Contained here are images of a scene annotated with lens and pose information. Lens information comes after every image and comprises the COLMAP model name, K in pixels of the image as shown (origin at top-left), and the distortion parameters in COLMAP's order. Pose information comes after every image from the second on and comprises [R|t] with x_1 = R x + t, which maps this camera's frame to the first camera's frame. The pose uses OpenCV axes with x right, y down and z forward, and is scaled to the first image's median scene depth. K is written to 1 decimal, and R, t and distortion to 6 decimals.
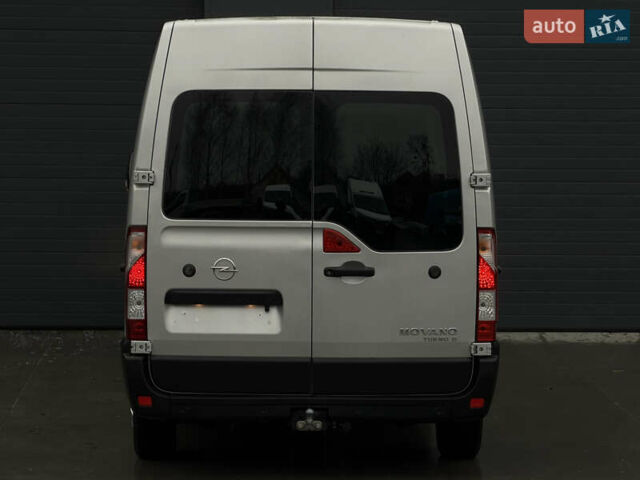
lens RADIAL K [[2398.9, 0, 320.0], [0, 2398.9, 240.0], [0, 0, 1]] dist [0.106516, 2.841772]
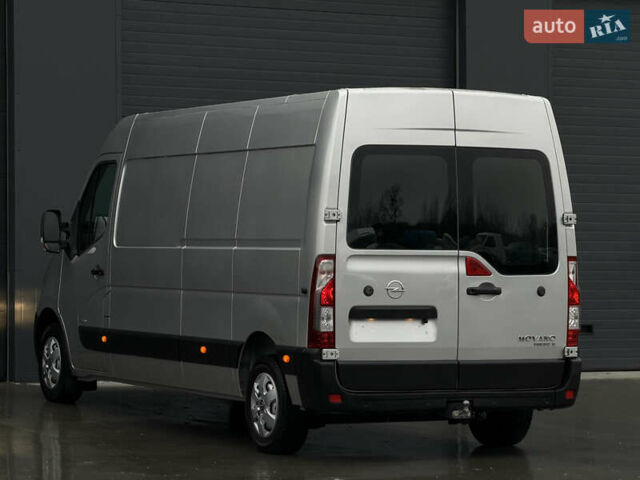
lens RADIAL K [[2398.9, 0, 320.0], [0, 2398.9, 240.0], [0, 0, 1]] dist [0.106516, 2.841772]
pose [[0.910804, 0.002950, 0.412828, -0.582622], [0.017474, 0.998803, -0.045690, 0.042255], [-0.412469, 0.048829, 0.909662, -0.107894]]
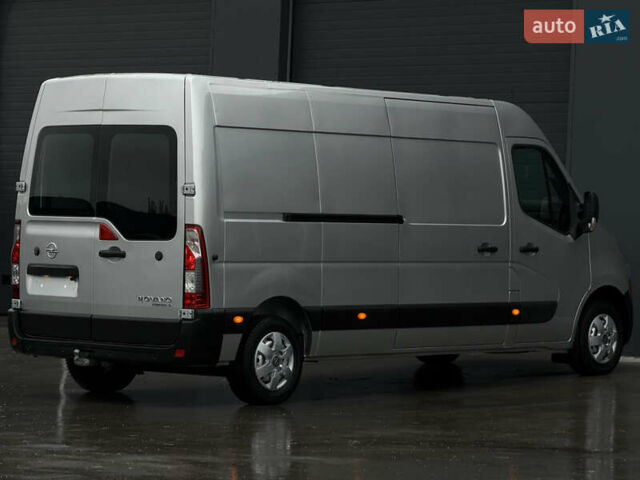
lens RADIAL K [[2398.9, 0, 320.0], [0, 2398.9, 240.0], [0, 0, 1]] dist [0.106516, 2.841772]
pose [[0.742380, 0.016125, -0.669785, 1.034950], [-0.051194, 0.998153, -0.032712, 0.044447], [0.668021, 0.058573, 0.741834, 0.042804]]
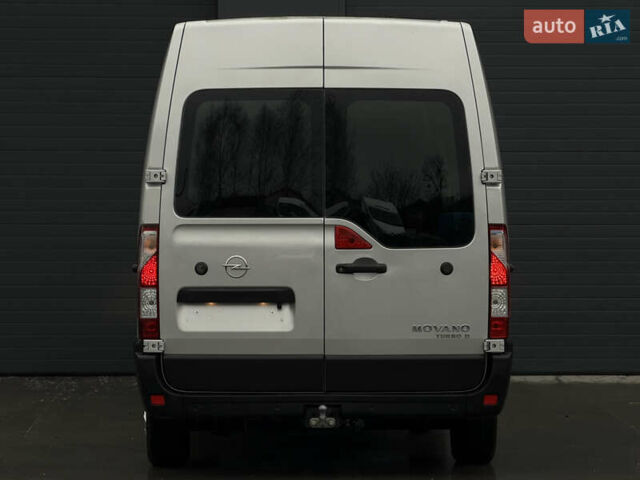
lens RADIAL K [[2398.9, 0, 320.0], [0, 2398.9, 240.0], [0, 0, 1]] dist [0.106516, 2.841772]
pose [[0.999941, -0.008006, -0.007385, 0.002469], [0.007635, 0.998771, -0.048962, 0.050040], [0.007768, 0.048903, 0.998773, 0.000398]]
